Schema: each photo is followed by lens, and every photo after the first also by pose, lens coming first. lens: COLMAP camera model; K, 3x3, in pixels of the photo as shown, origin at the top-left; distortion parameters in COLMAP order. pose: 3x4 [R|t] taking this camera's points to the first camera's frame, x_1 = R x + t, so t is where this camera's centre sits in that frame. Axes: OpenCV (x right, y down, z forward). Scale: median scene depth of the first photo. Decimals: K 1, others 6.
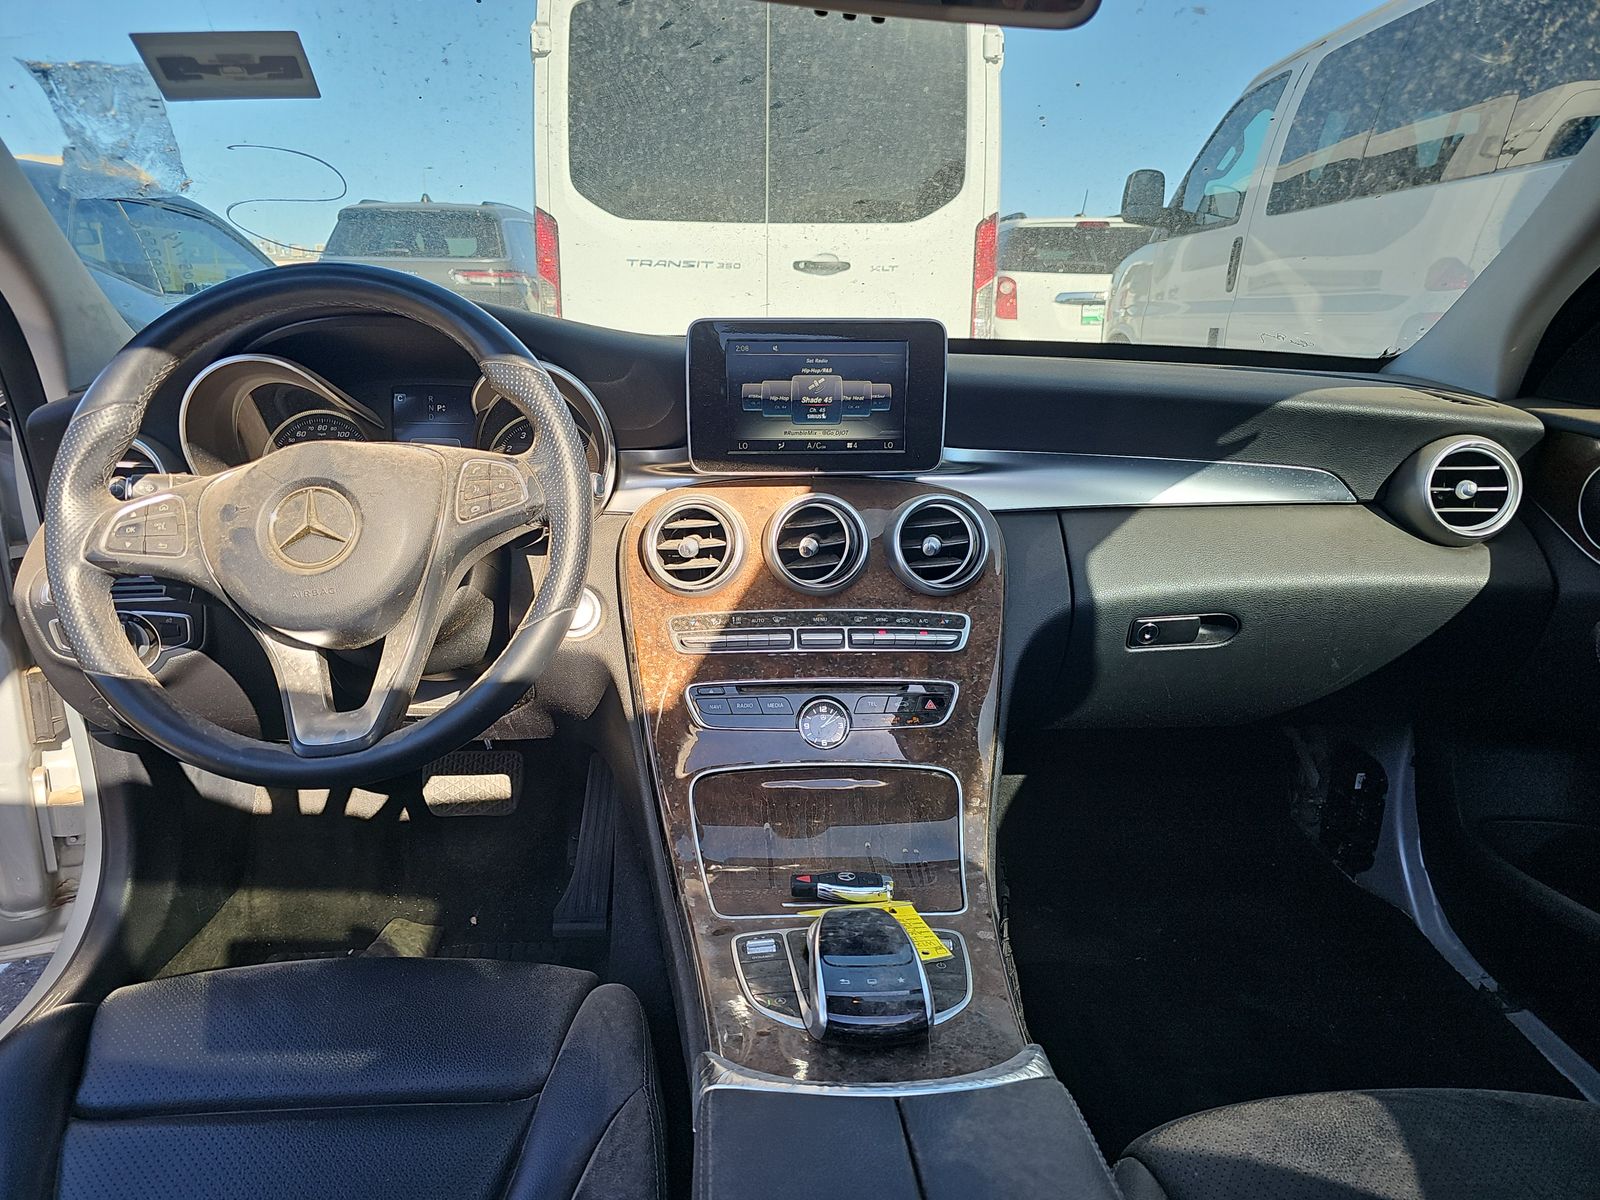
lens RADIAL K [[1097.5, 0, 790.3], [0, 1097.5, 615.1], [0, 0, 1]] dist [0.043890, -0.041398]
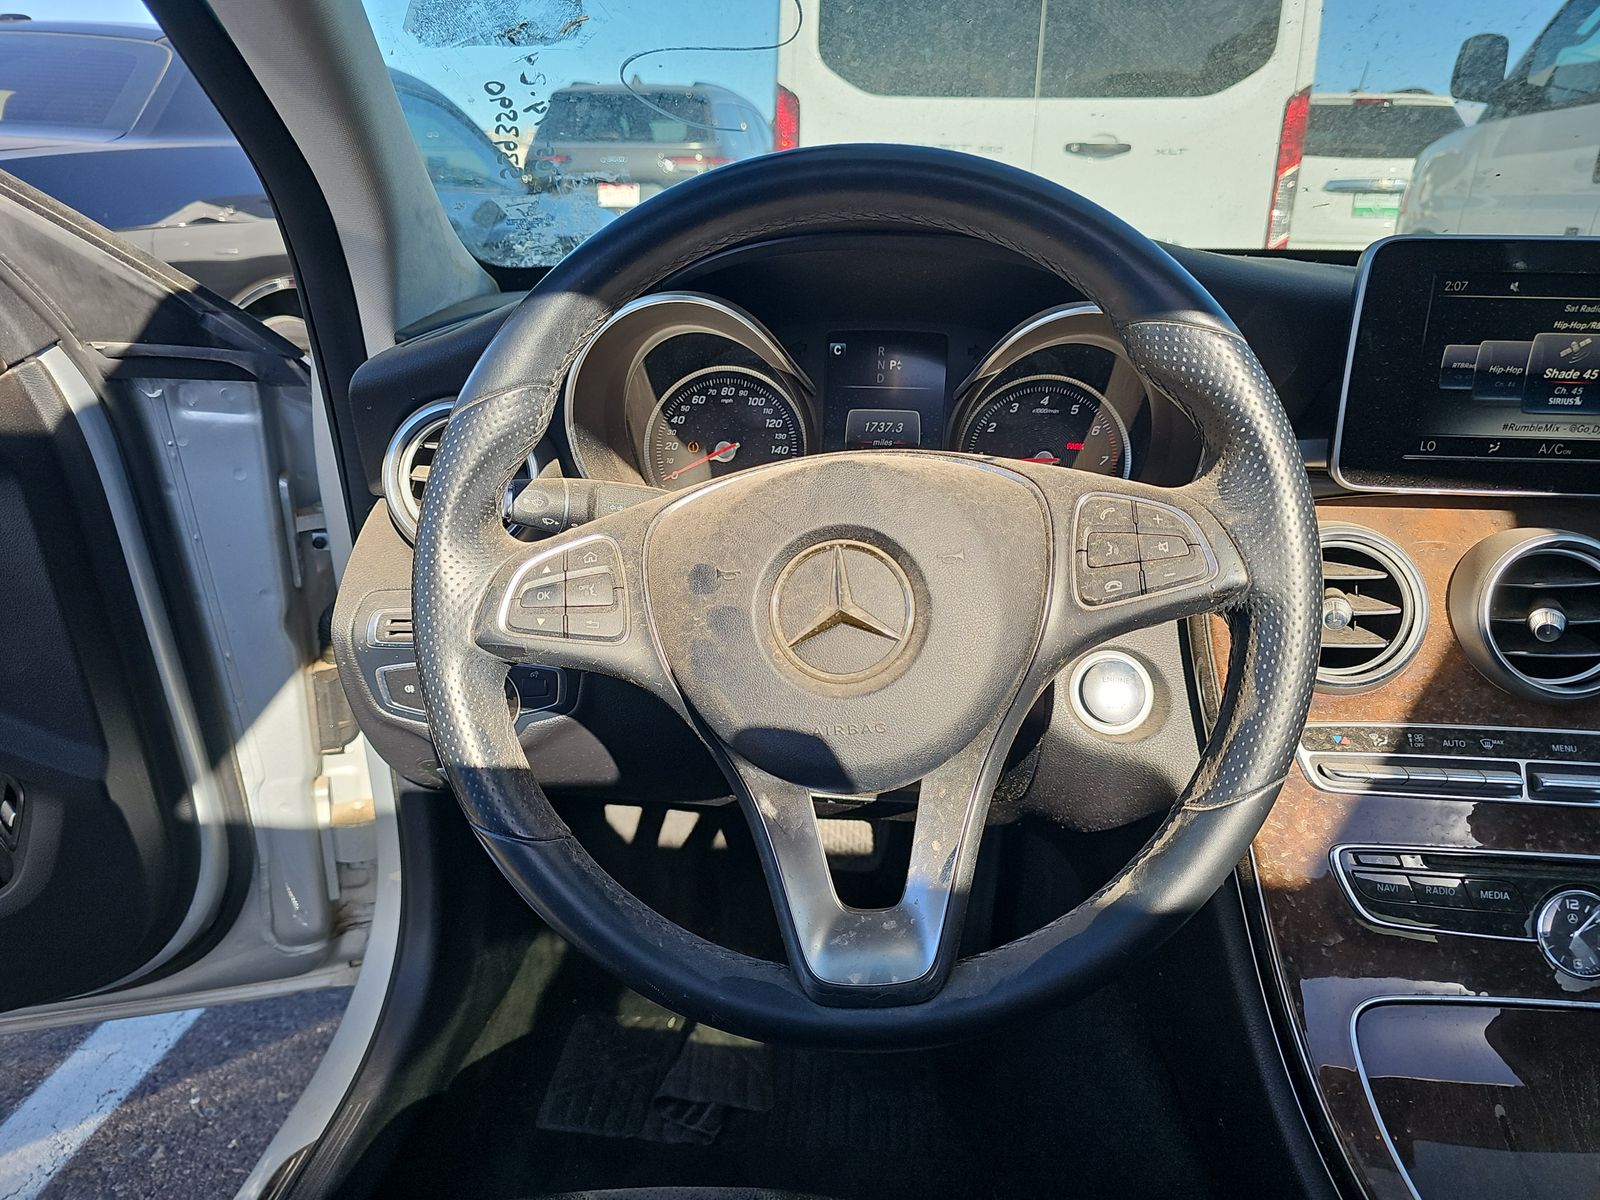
lens RADIAL K [[1097.5, 0, 794.3], [0, 1097.5, 602.9], [0, 0, 1]] dist [0.043890, -0.041398]
pose [[0.988562, 0.055733, -0.140136, -0.300885], [-0.044102, 0.995424, 0.084774, -0.105423], [0.144220, -0.077624, 0.986496, 0.339979]]
